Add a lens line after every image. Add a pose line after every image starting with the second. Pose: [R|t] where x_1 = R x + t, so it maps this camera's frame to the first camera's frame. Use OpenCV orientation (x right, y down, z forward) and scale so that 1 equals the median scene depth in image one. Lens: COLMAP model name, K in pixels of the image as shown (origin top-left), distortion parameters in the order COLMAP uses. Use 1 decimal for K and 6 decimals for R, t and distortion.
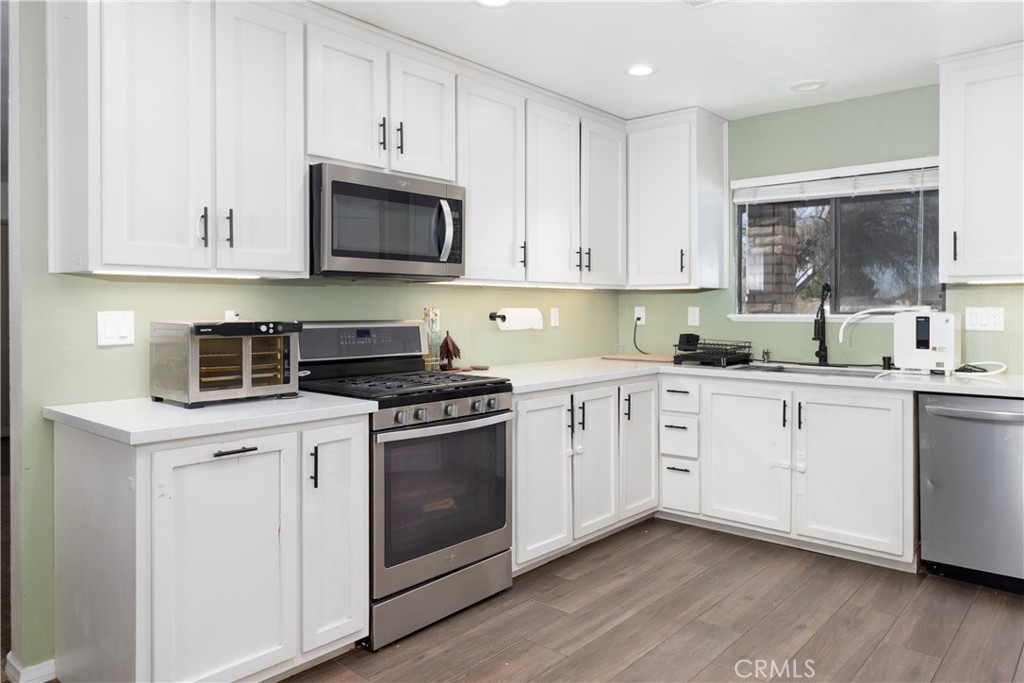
lens RADIAL K [[712.5, 0, 485.2], [0, 712.5, 320.0], [0, 0, 1]] dist [0.014047, -0.002023]
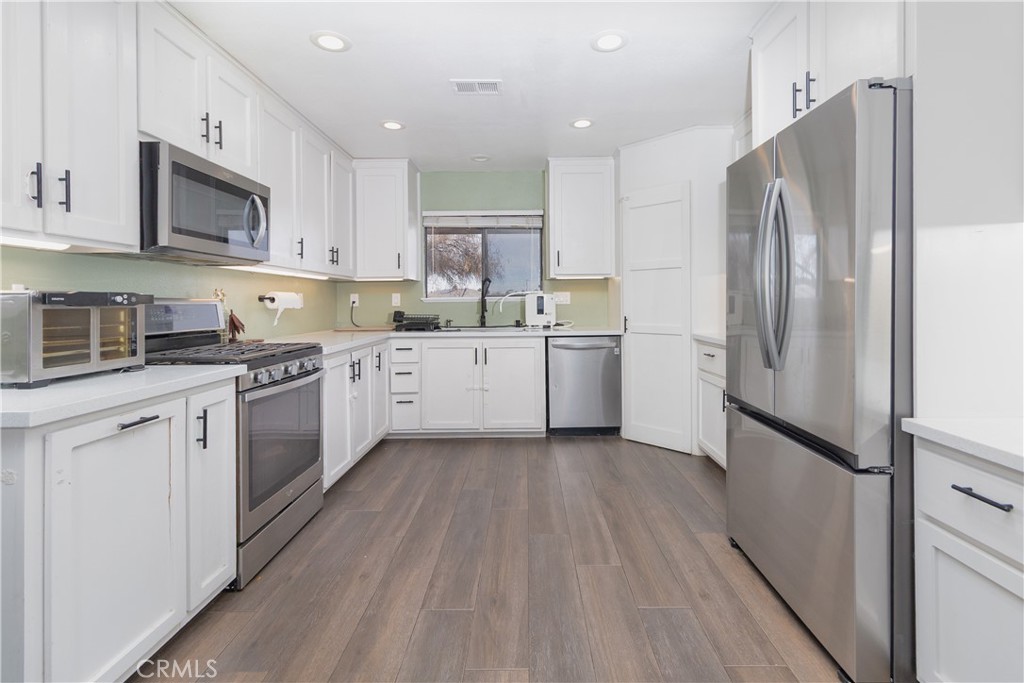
lens RADIAL K [[485.9, 0, 512.9], [0, 485.9, 309.4], [0, 0, 1]] dist [0.023669, -0.001458]
pose [[0.760520, -0.014609, 0.649150, -0.275011], [0.018721, 0.999825, 0.000569, 0.028637], [-0.649045, 0.011720, 0.760660, 0.114833]]
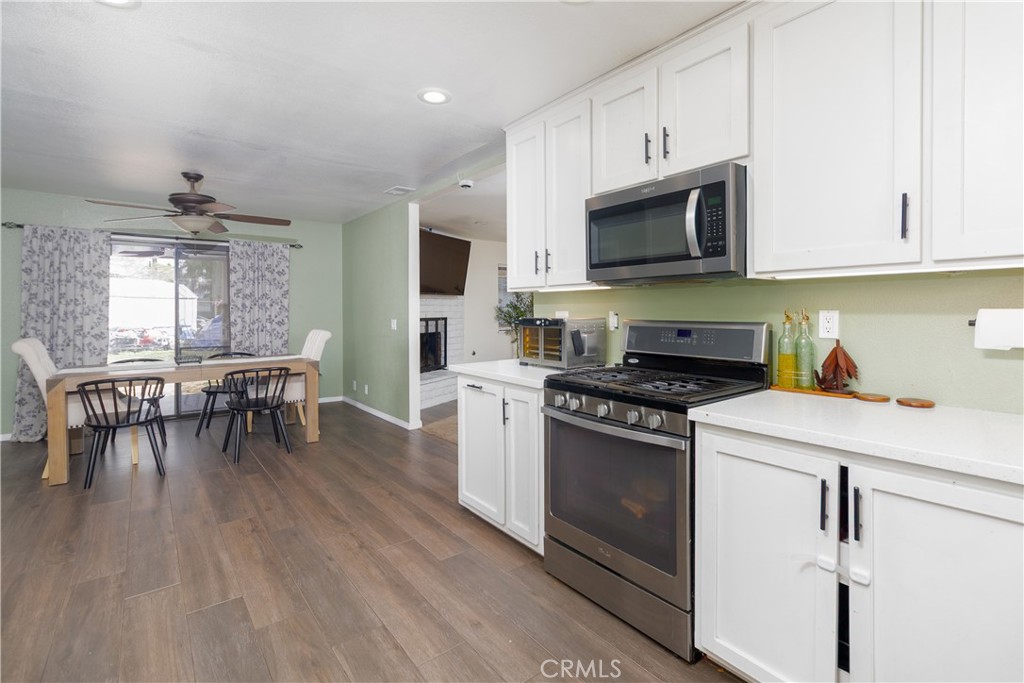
lens RADIAL K [[485.9, 0, 518.5], [0, 485.9, 313.8], [0, 0, 1]] dist [0.023669, -0.001458]
pose [[-0.176514, 0.012009, -0.984225, 0.617400], [-0.011358, 0.999834, 0.014236, -0.018280], [0.984233, 0.013692, -0.176348, 0.931480]]
